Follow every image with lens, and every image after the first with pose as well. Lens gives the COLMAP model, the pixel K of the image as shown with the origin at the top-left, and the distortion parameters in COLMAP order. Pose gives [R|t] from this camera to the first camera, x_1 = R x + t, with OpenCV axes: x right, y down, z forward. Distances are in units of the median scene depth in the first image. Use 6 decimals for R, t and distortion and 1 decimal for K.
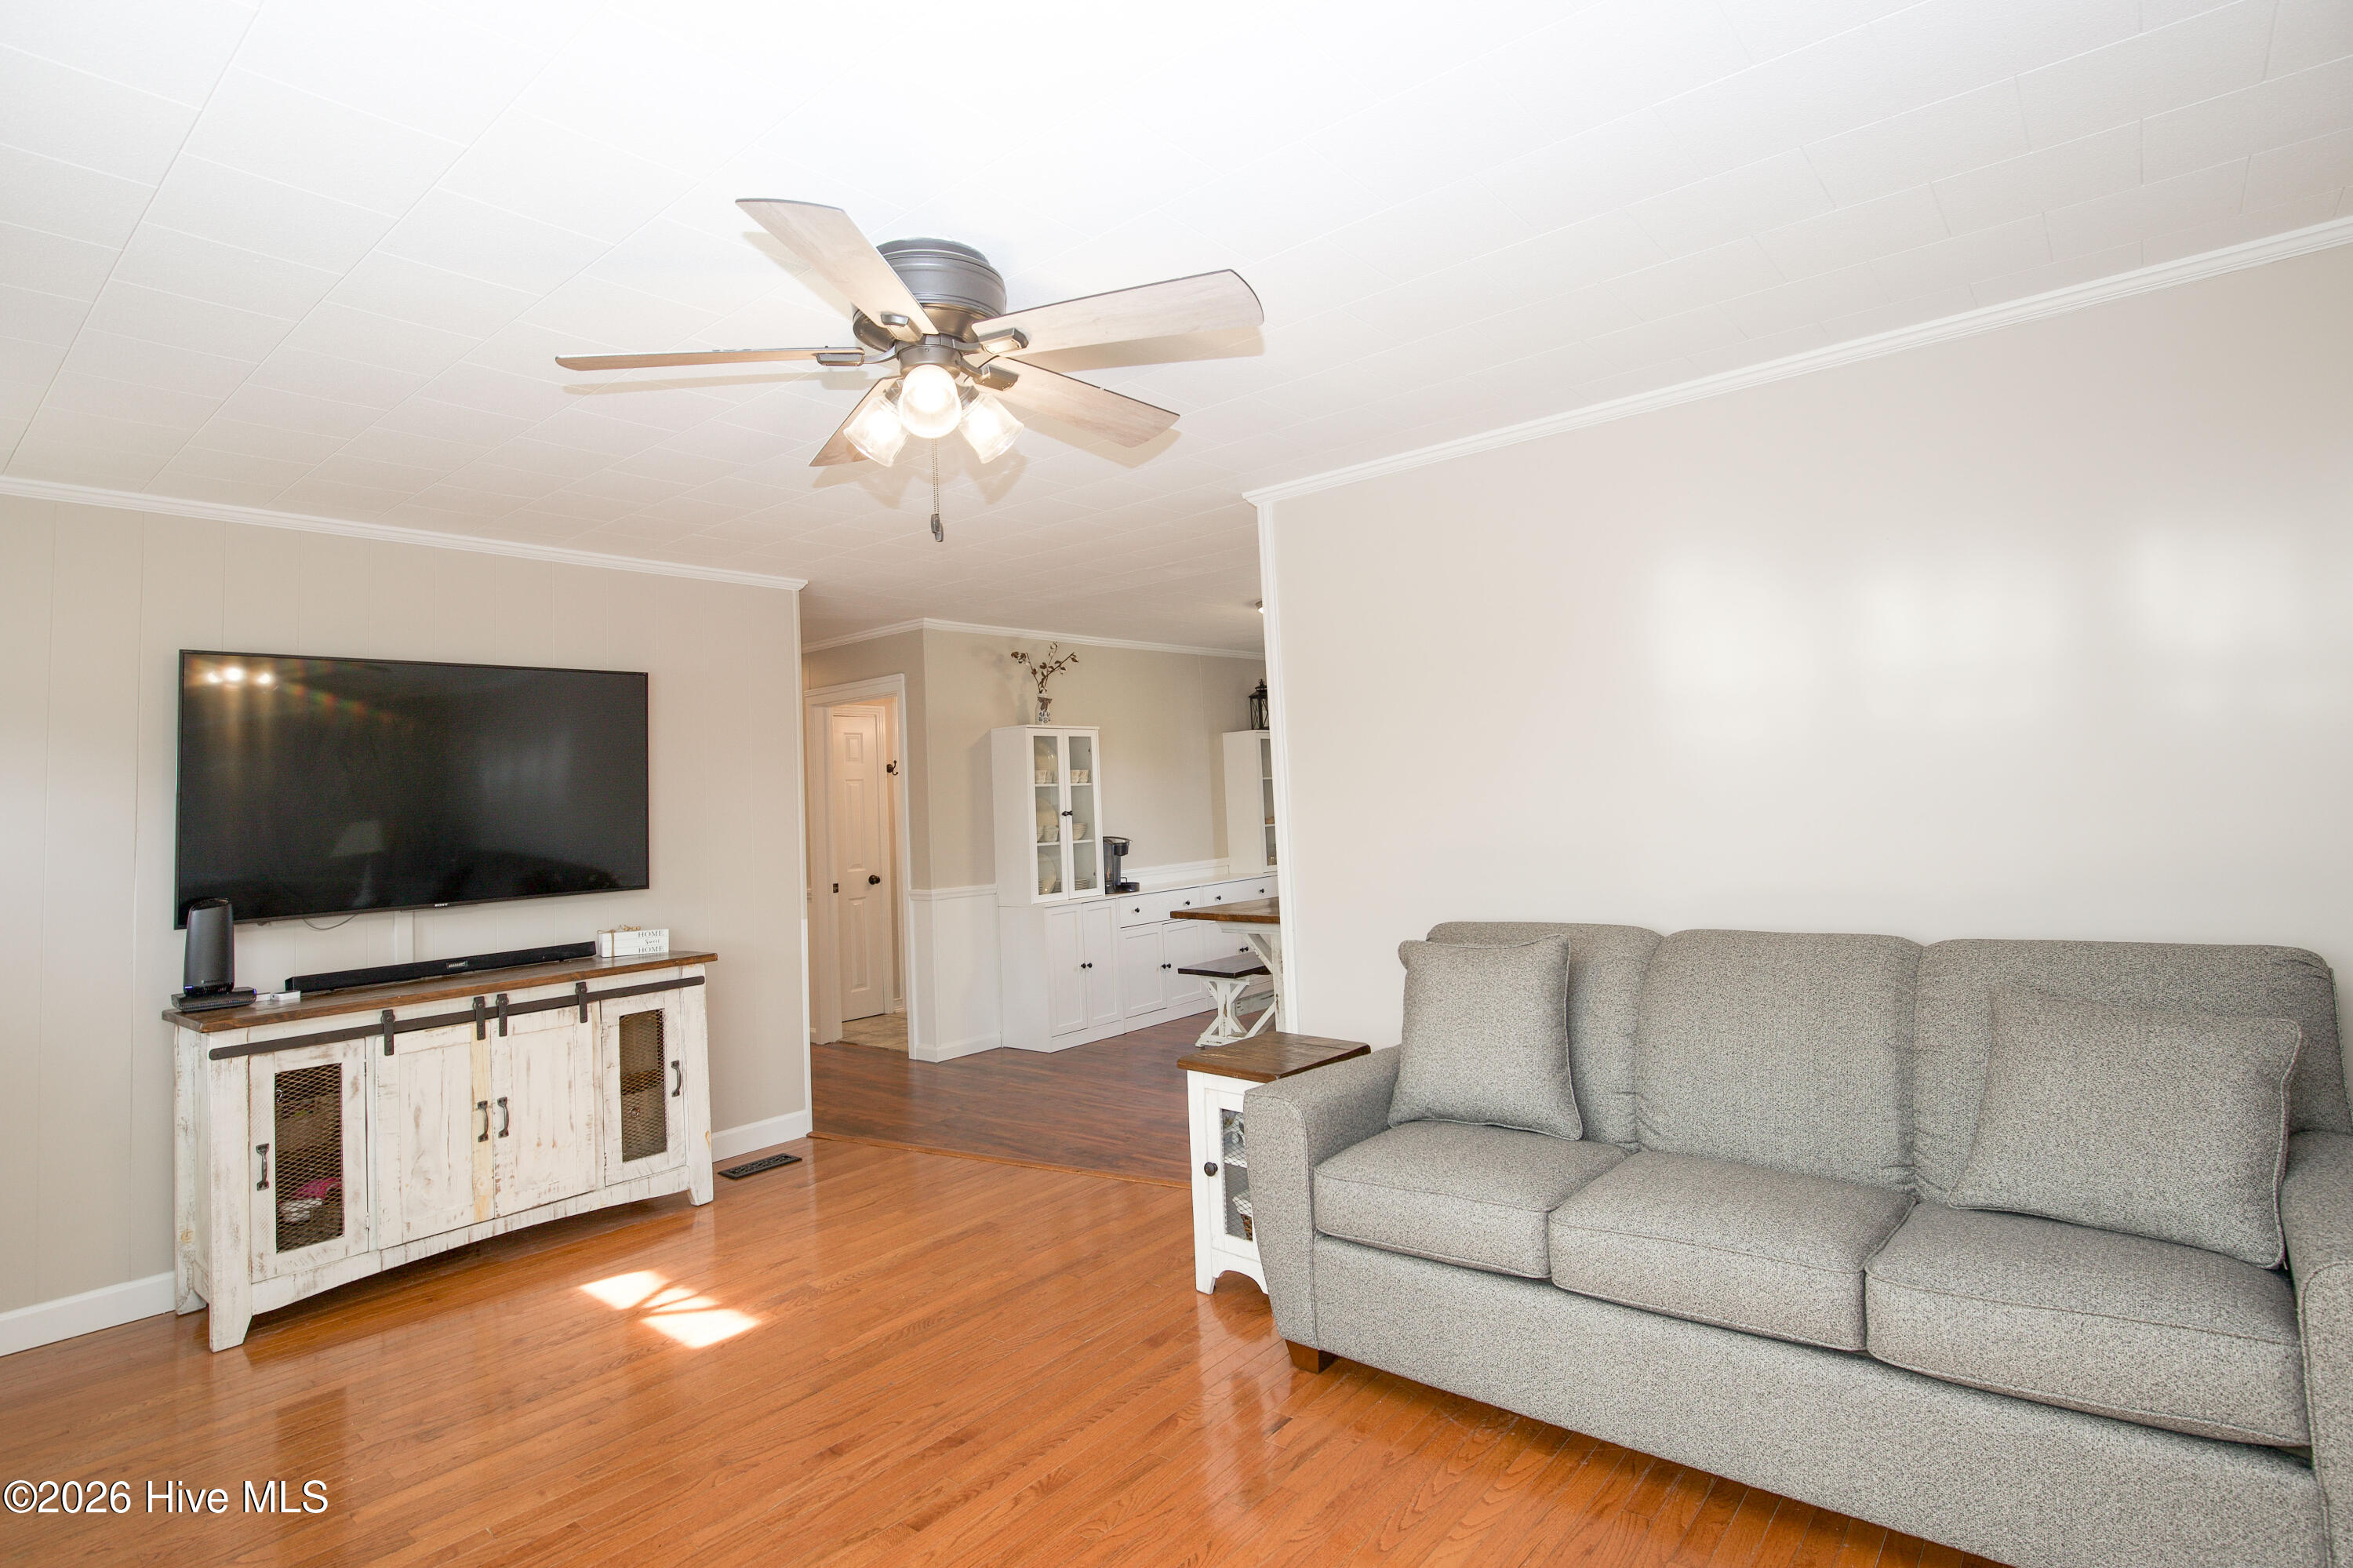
lens RADIAL K [[1163.4, 0, 1150.9], [0, 1163.4, 712.9], [0, 0, 1]] dist [-0.038353, 0.006068]
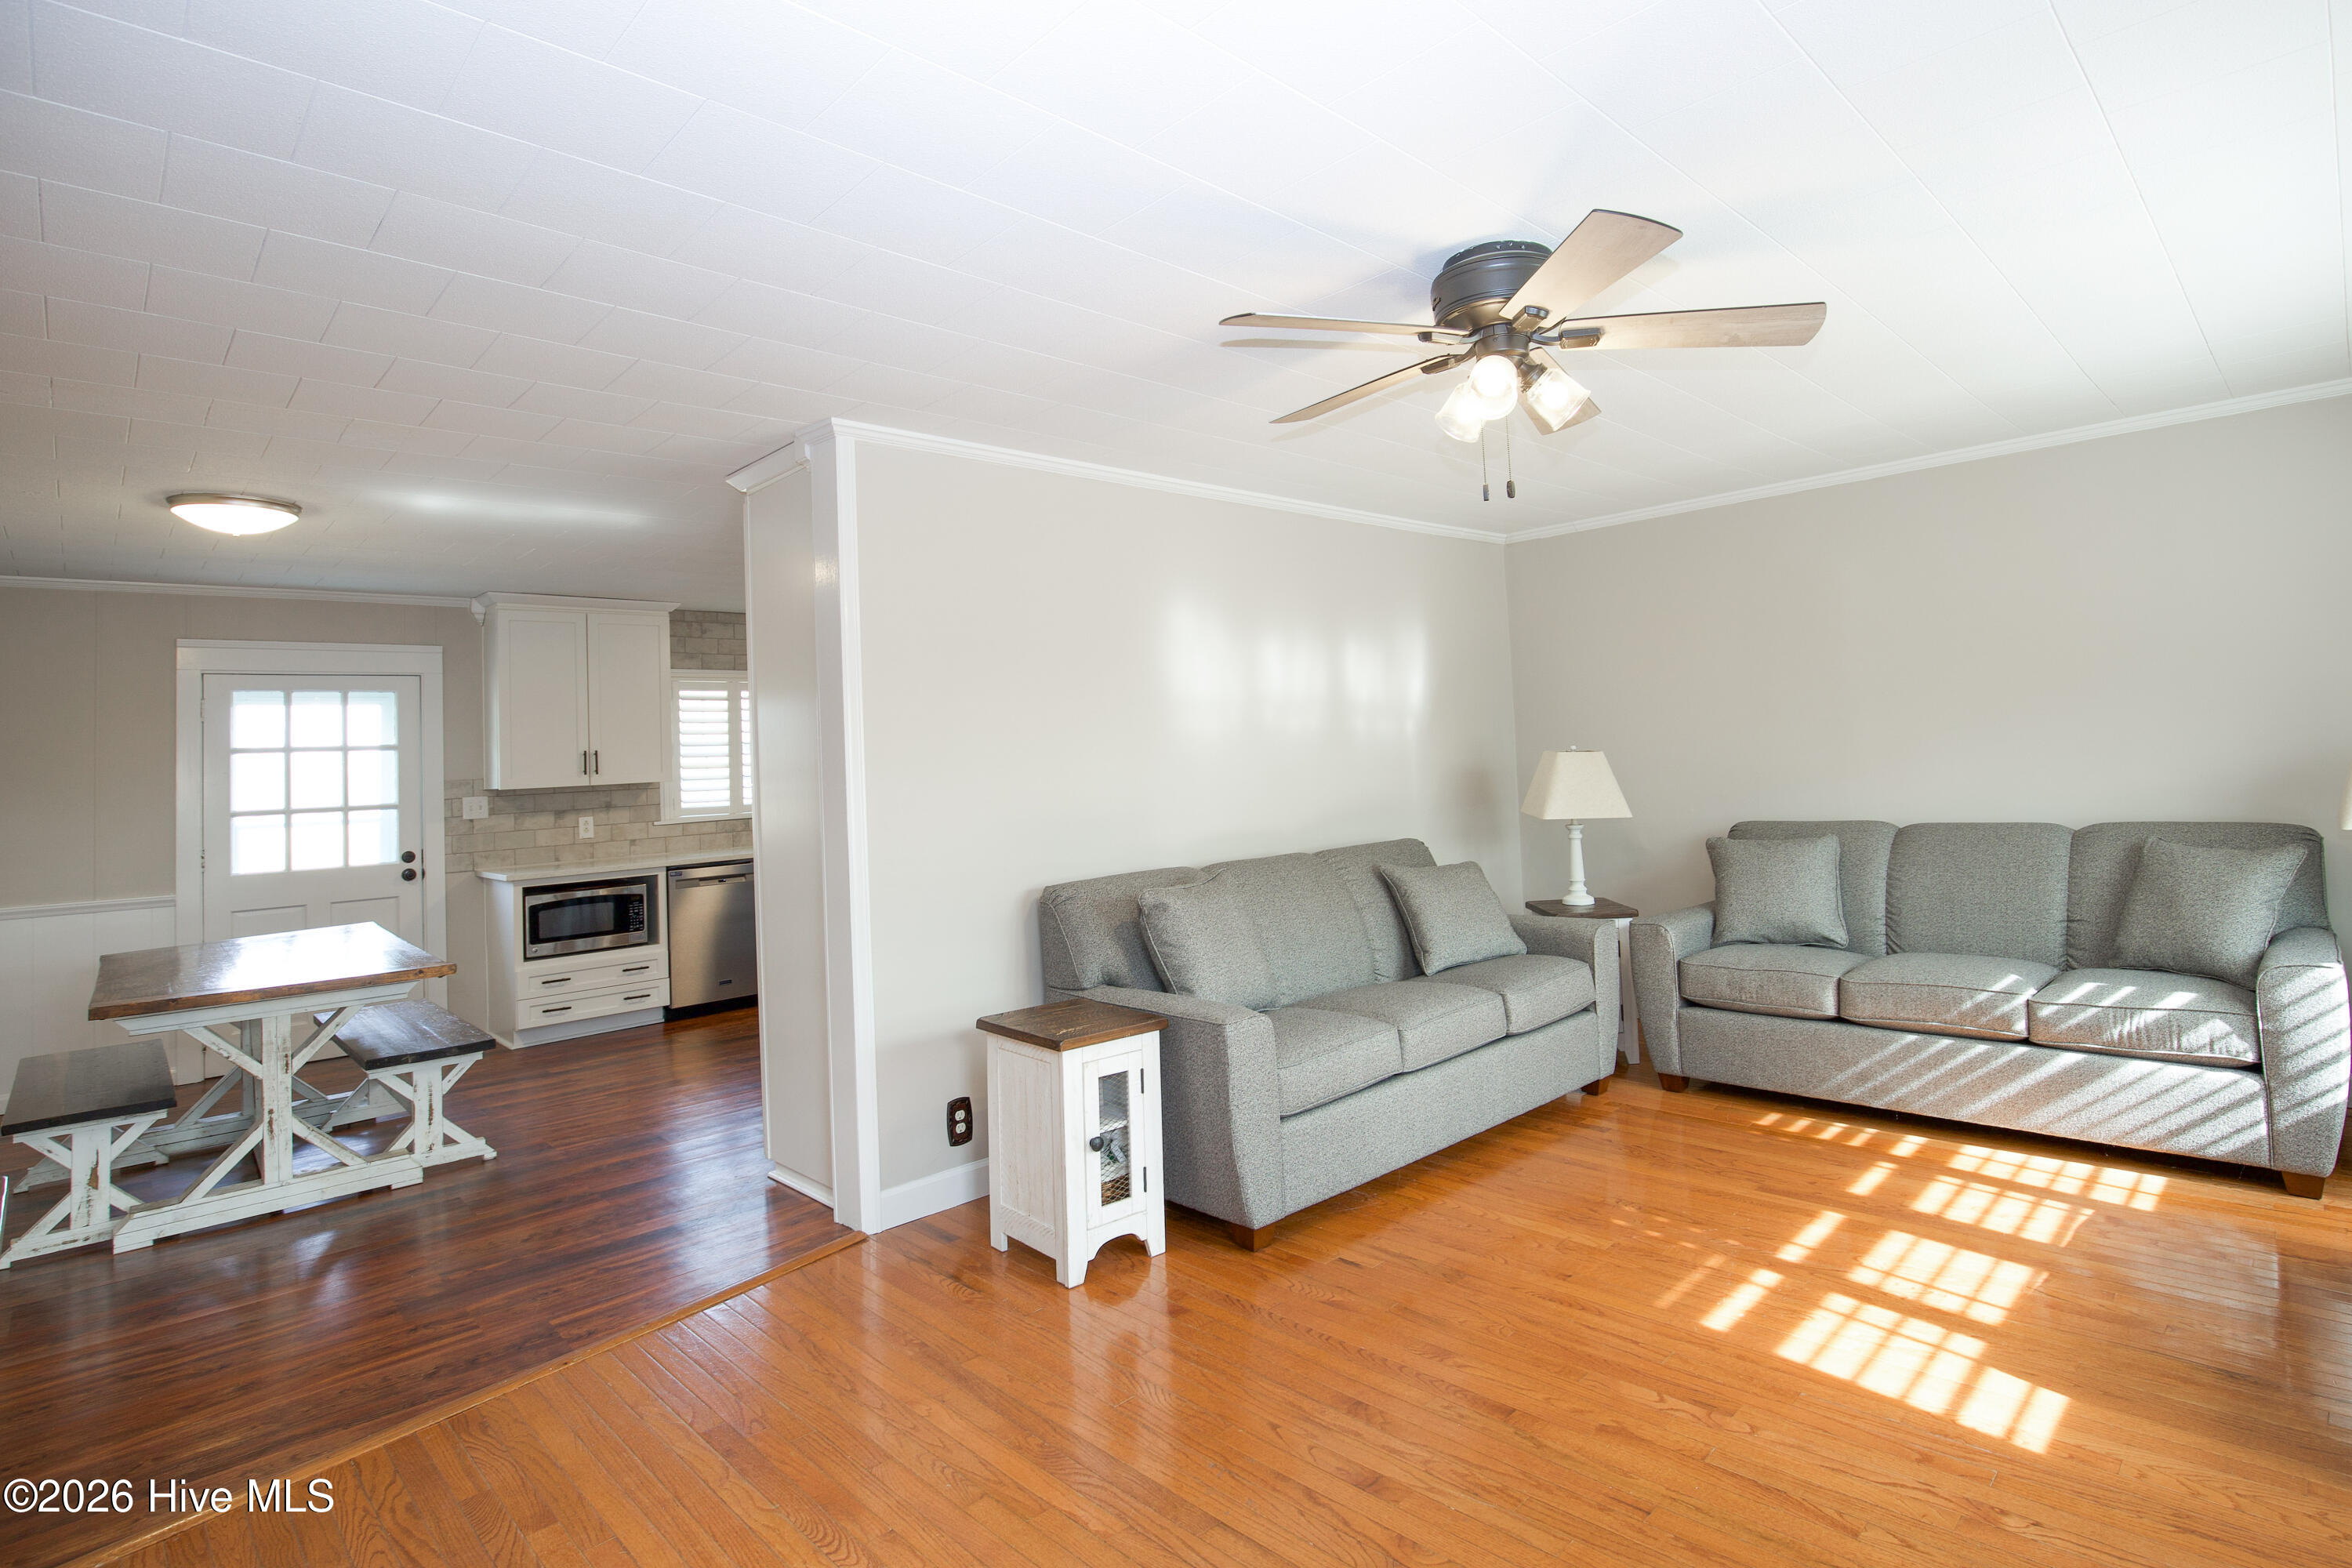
lens RADIAL K [[1162.9, 0, 1243.2], [0, 1162.9, 694.0], [0, 0, 1]] dist [-0.038353, 0.006068]
pose [[0.088001, 0.098699, 0.991219, -0.813712], [-0.033423, 0.994811, -0.096090, 0.096491], [-0.995559, -0.024674, 0.090844, 0.702867]]
